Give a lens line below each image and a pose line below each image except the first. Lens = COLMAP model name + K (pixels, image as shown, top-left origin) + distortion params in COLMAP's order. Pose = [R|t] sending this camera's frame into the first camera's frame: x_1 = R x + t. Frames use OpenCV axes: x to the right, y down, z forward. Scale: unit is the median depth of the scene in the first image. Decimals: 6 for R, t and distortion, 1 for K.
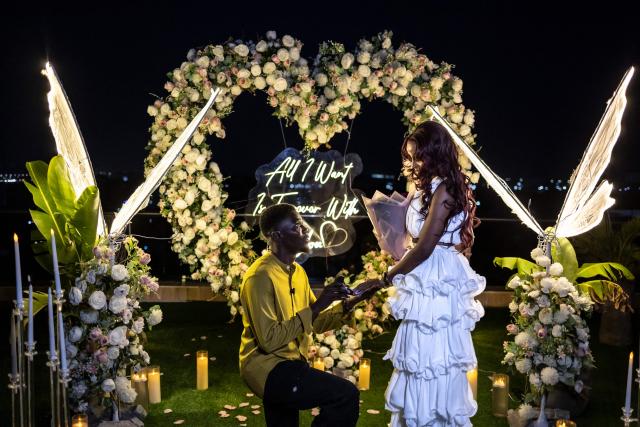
lens RADIAL K [[628.1, 0, 320.0], [0, 628.1, 213.5], [0, 0, 1]] dist [0.002835, -0.001464]
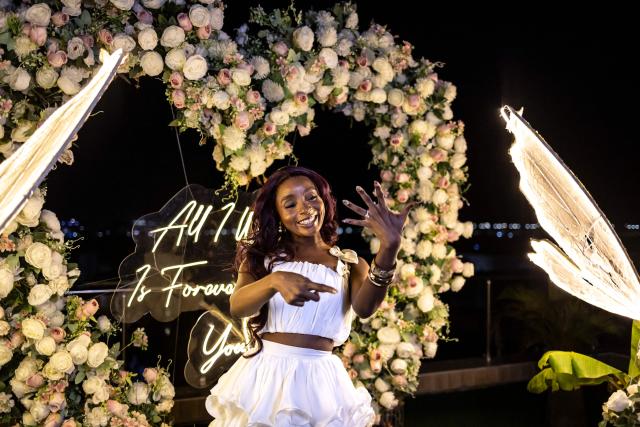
lens RADIAL K [[628.1, 0, 320.0], [0, 628.1, 213.5], [0, 0, 1]] dist [0.002835, -0.001464]
pose [[0.933301, -0.008748, 0.358990, -0.151613], [0.034886, 0.997183, -0.066396, -0.036859], [-0.357398, 0.074491, 0.930977, 0.440030]]
